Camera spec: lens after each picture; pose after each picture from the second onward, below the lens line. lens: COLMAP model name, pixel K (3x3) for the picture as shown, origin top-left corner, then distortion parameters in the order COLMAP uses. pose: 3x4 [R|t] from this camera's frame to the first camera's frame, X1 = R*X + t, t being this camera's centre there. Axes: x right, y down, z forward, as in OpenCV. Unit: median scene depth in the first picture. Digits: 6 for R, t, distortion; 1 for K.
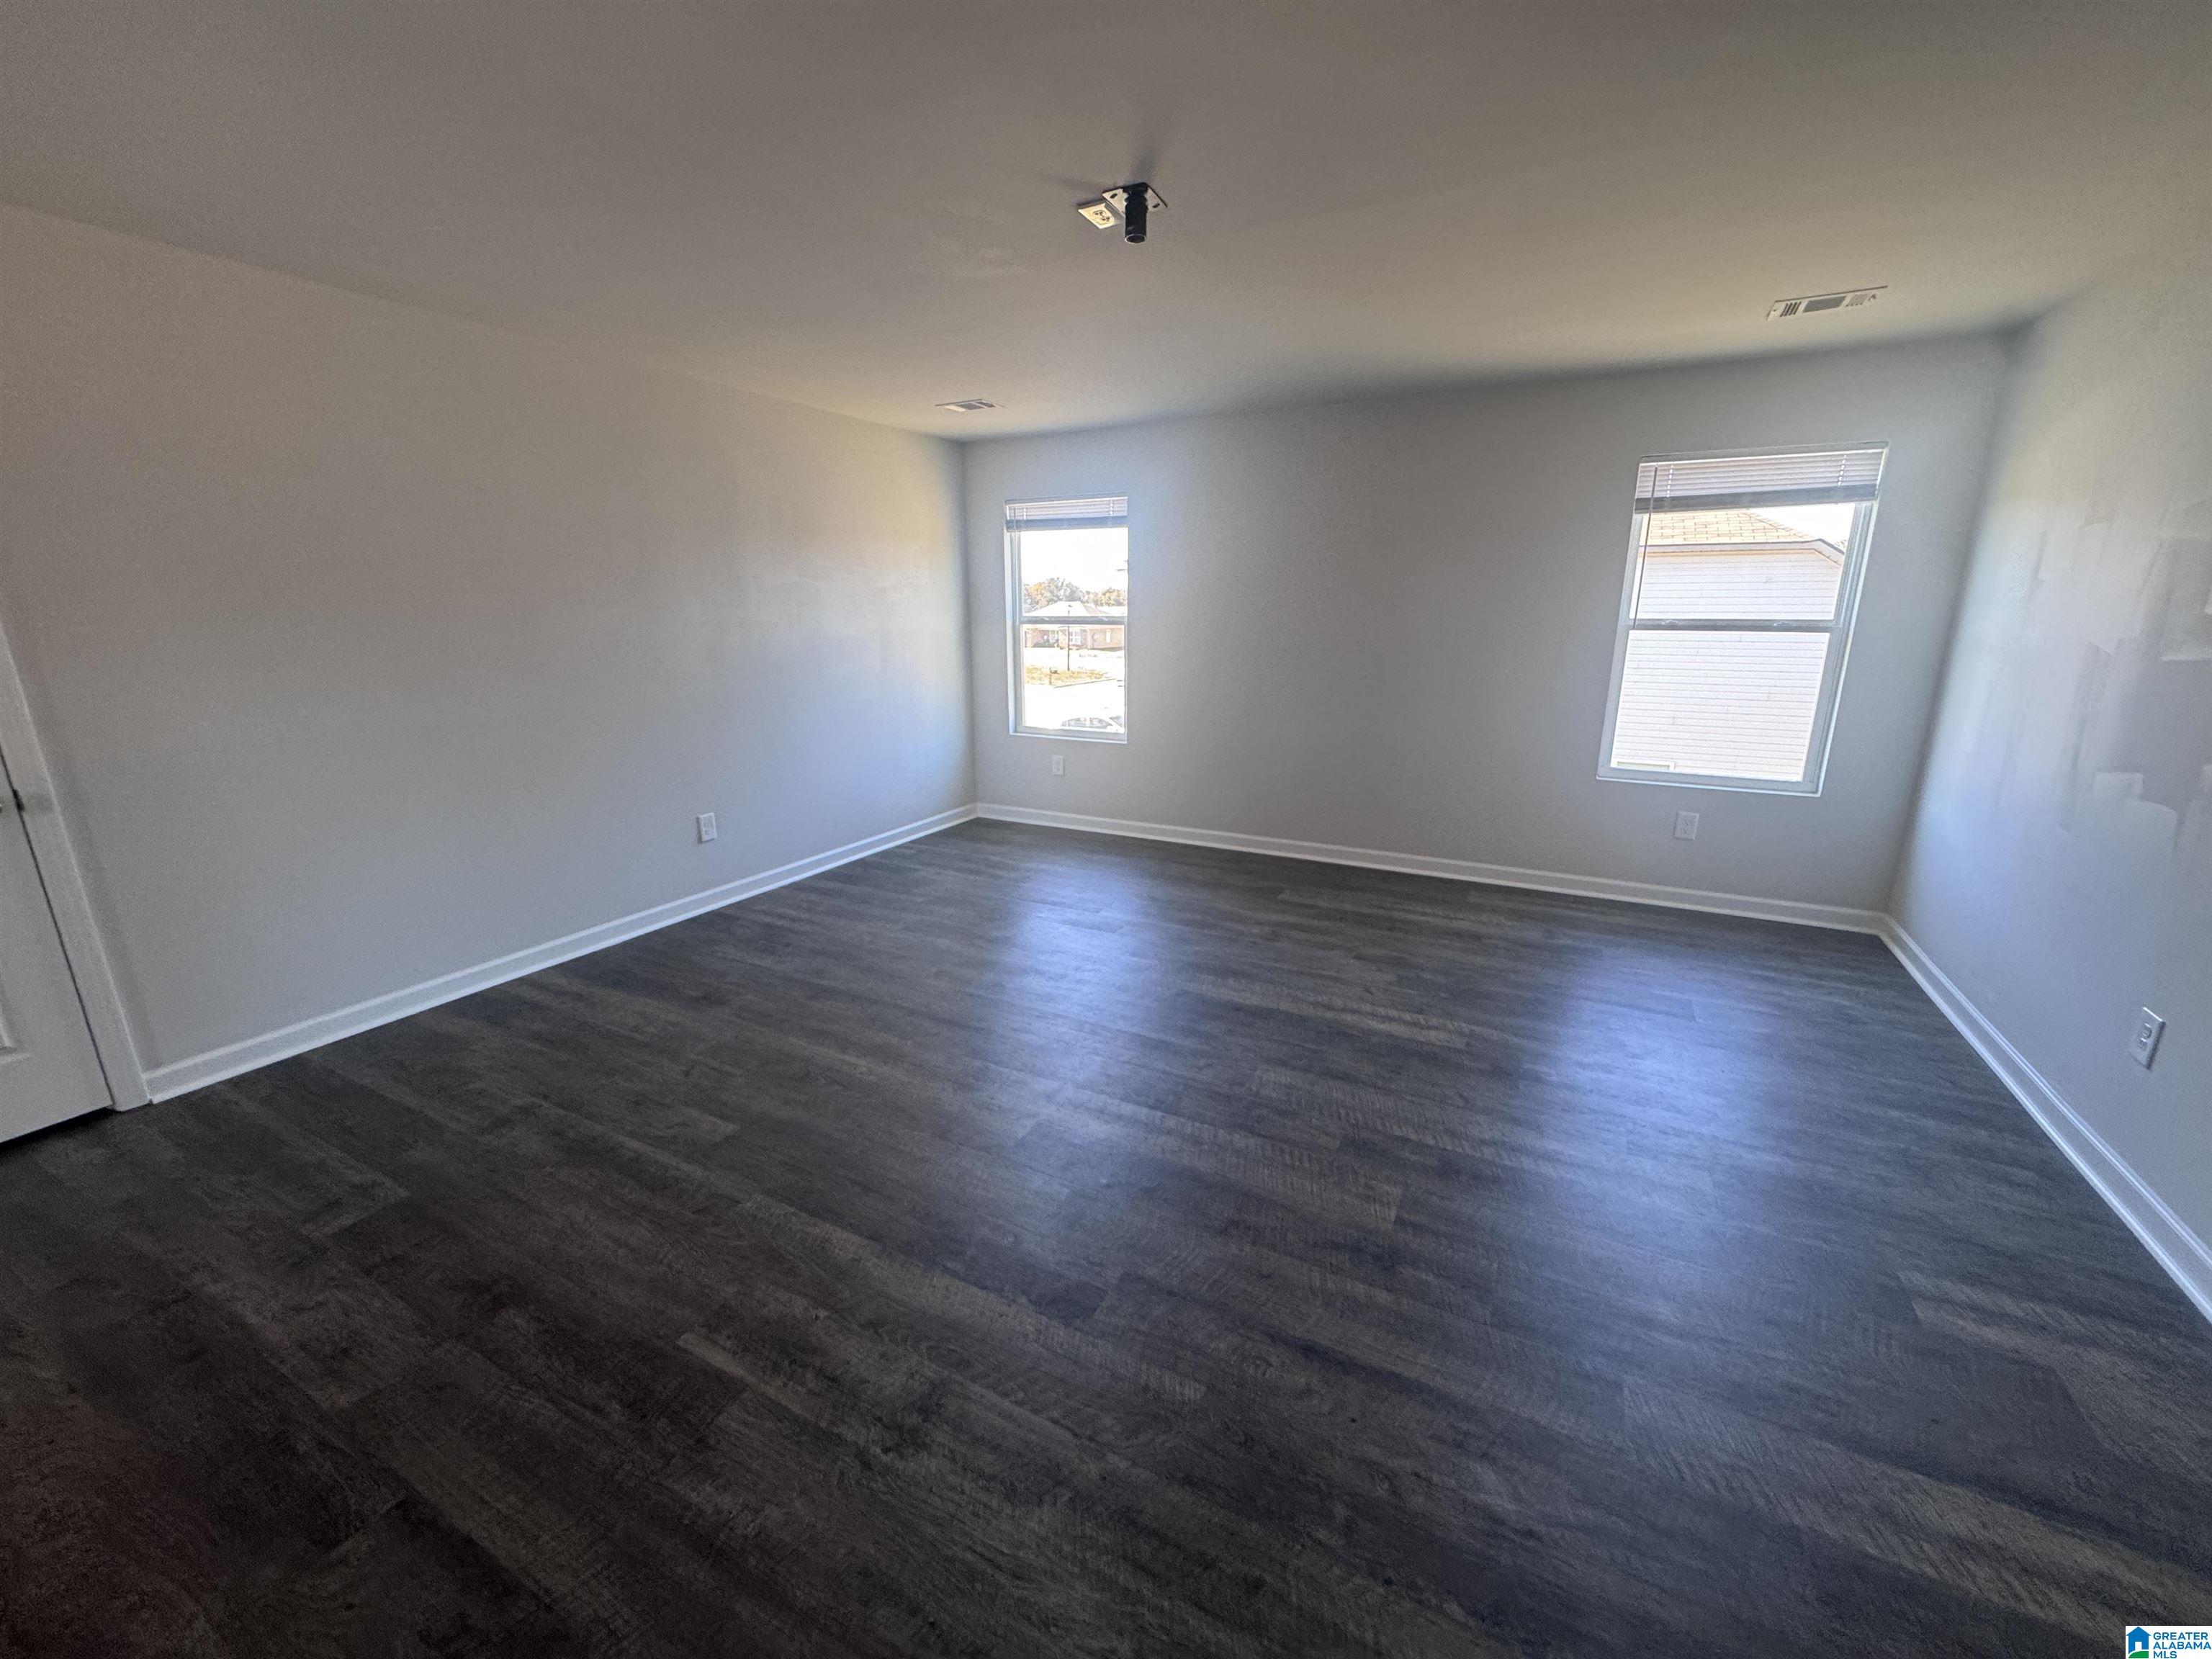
lens RADIAL K [[886.0, 0, 1106.0], [0, 886.0, 829.5], [0, 0, 1]] dist [-0.000505, 0.000164]
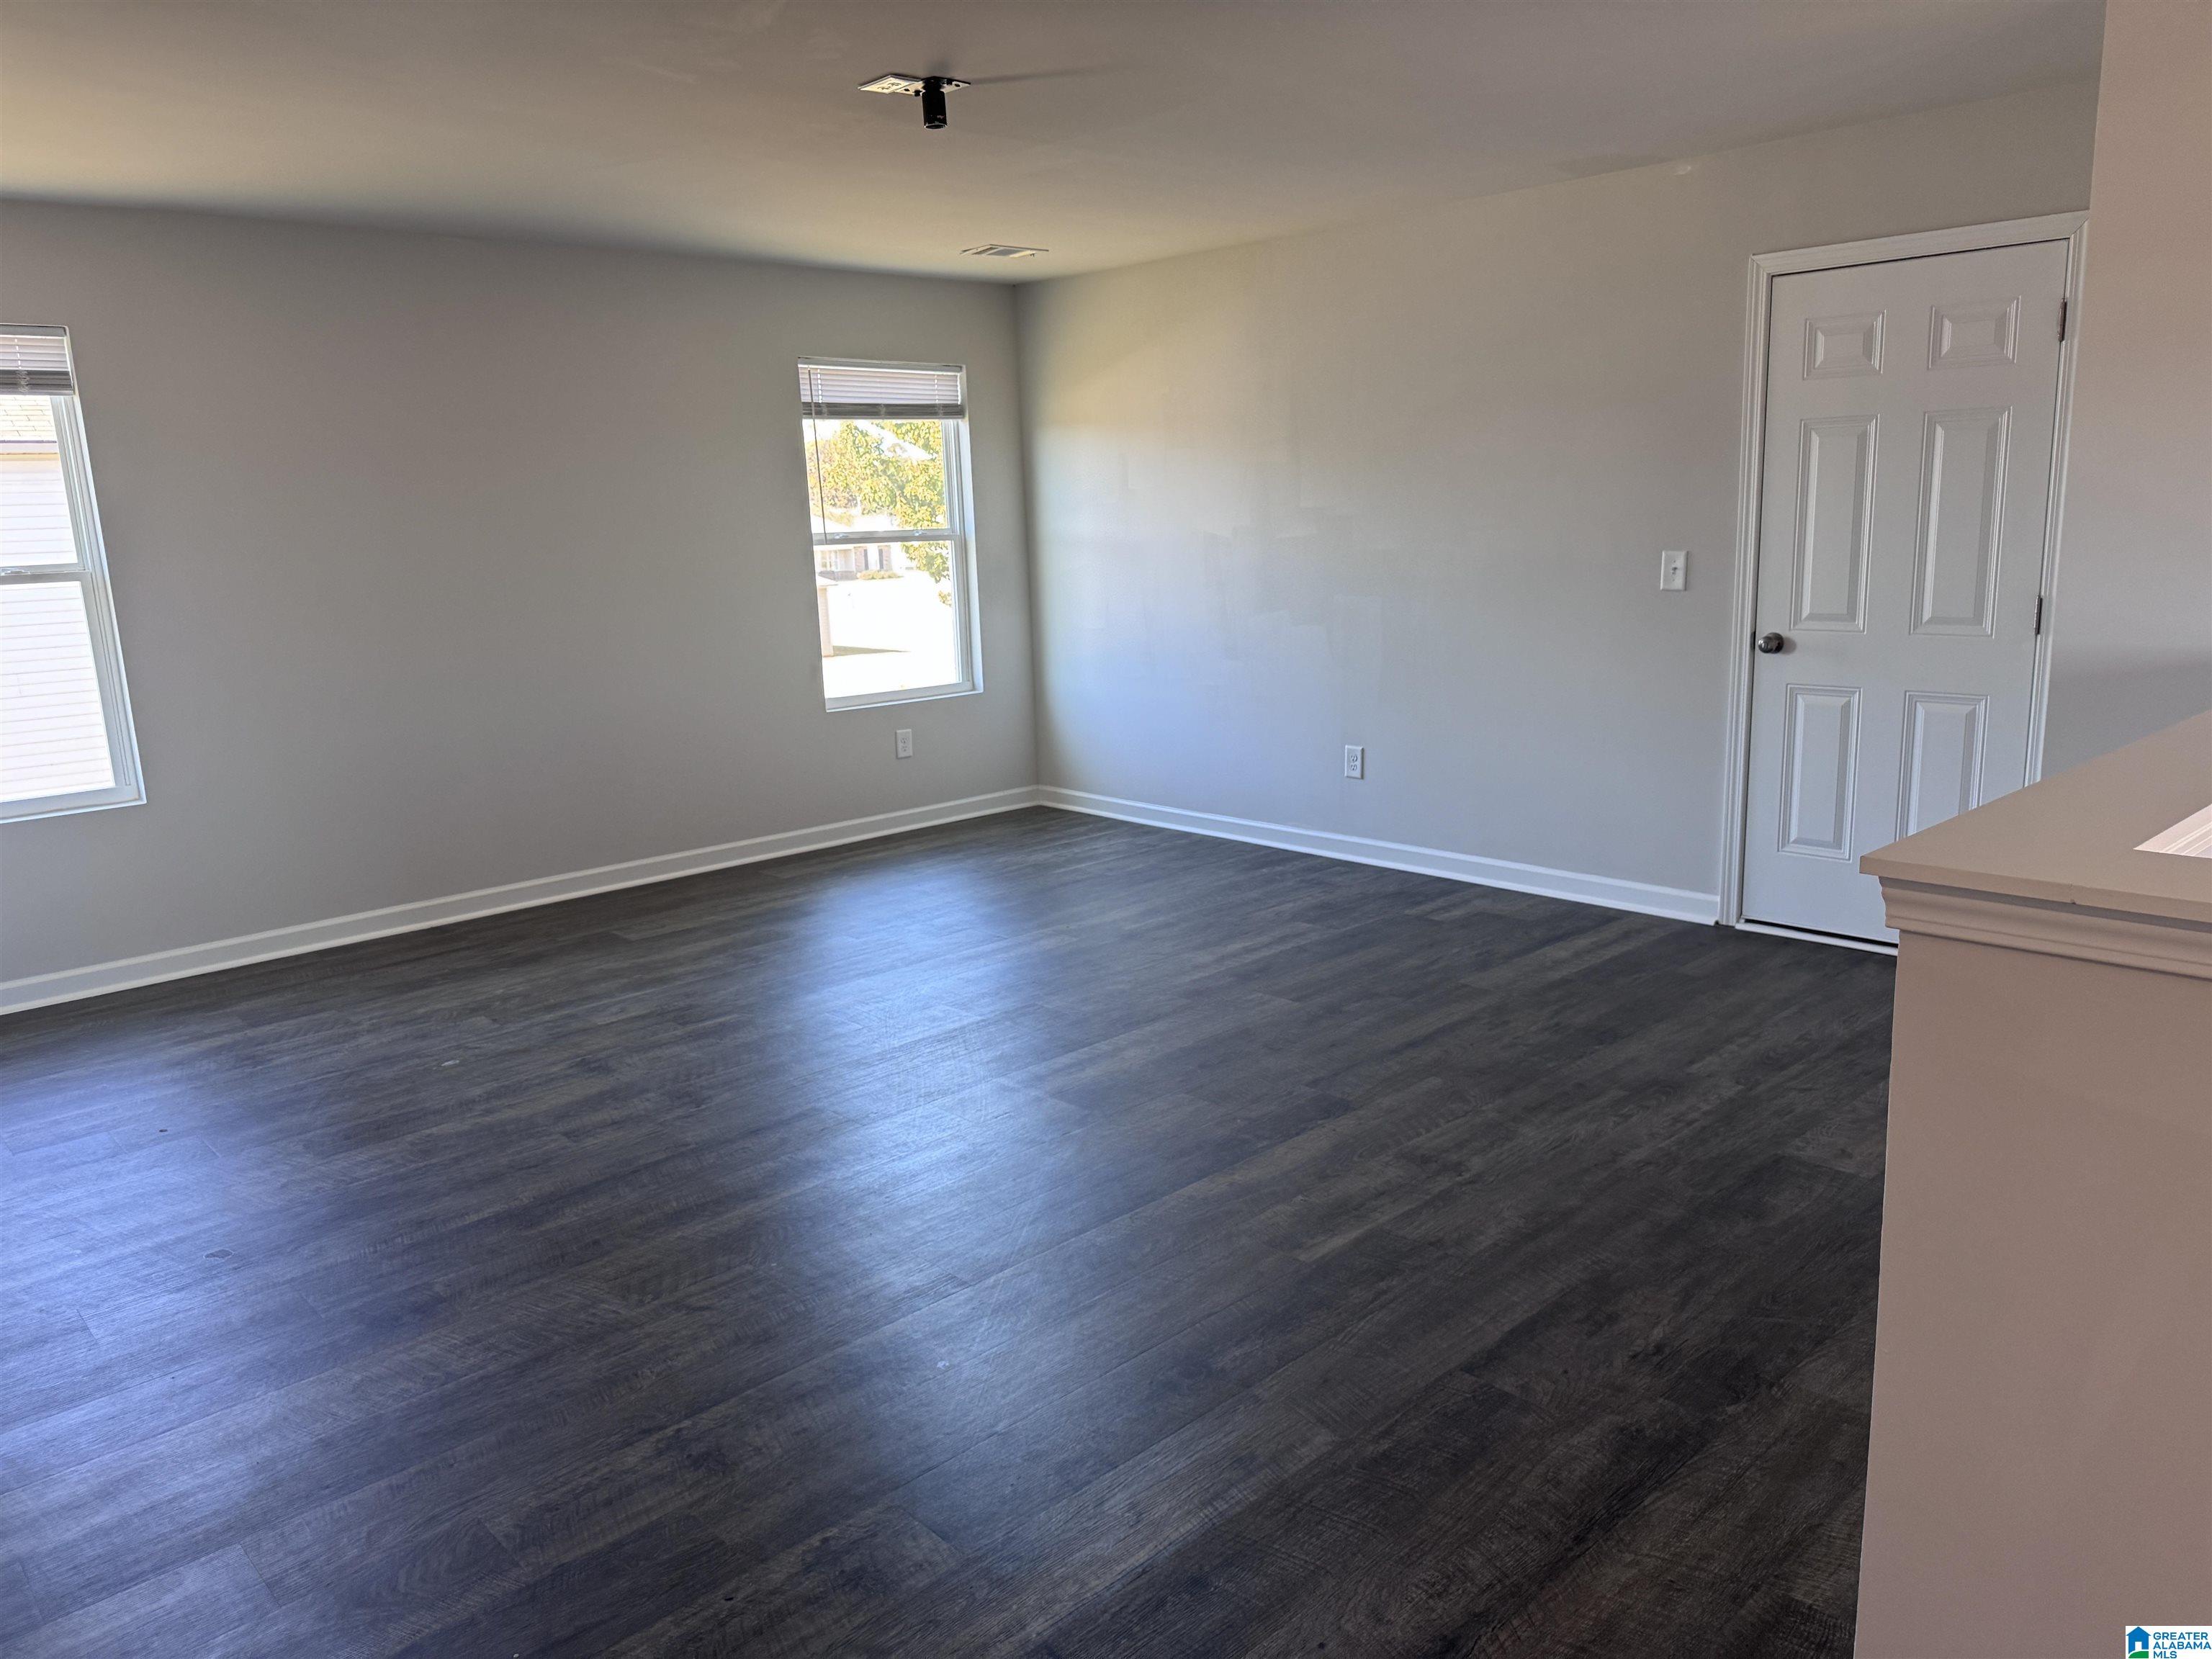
lens RADIAL K [[1562.7, 0, 1106.0], [0, 1562.7, 829.5], [0, 0, 1]] dist [0.115438, -0.163367]
pose [[0.318730, -0.201931, 0.926086, -1.259011], [0.265325, 0.956990, 0.117352, -0.080339], [-0.909952, 0.208310, 0.358599, 0.300906]]
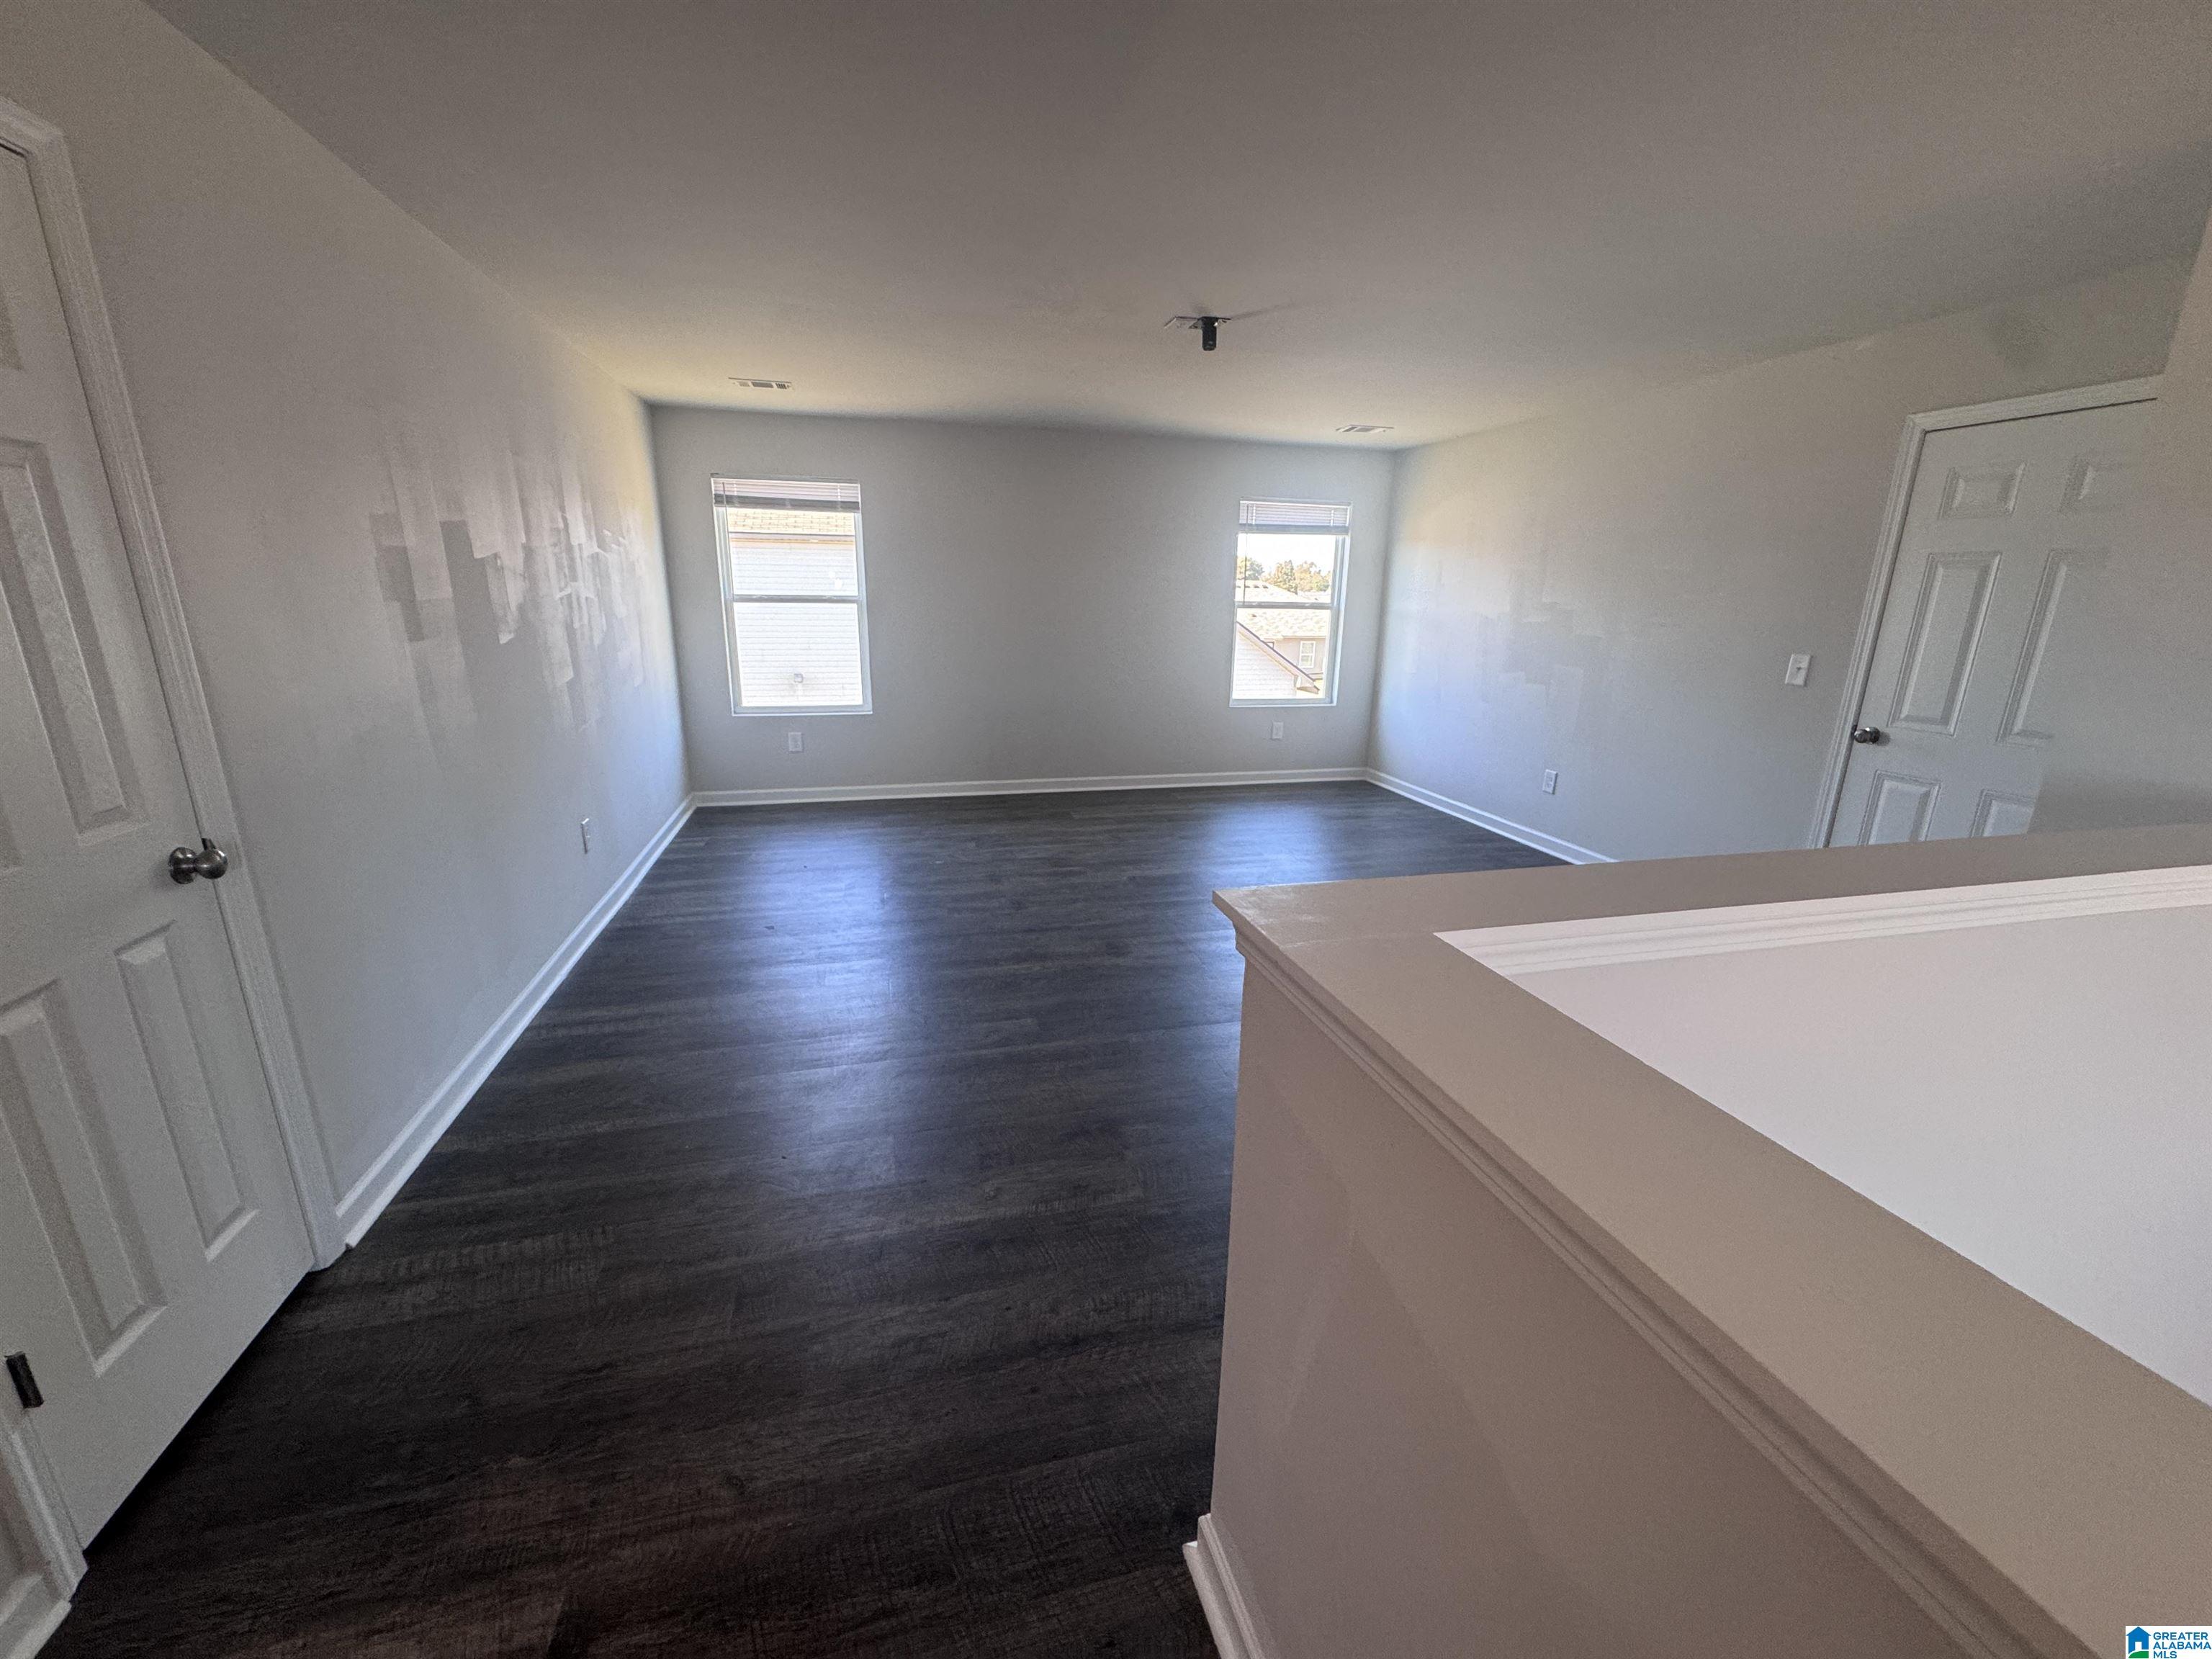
lens RADIAL K [[886.0, 0, 1106.0], [0, 886.0, 829.5], [0, 0, 1]] dist [-0.000505, 0.000164]
pose [[0.737113, -0.163512, 0.655690, -0.948851], [0.148067, 0.985787, 0.079375, -0.001823], [-0.659349, 0.038578, 0.750847, 0.007336]]
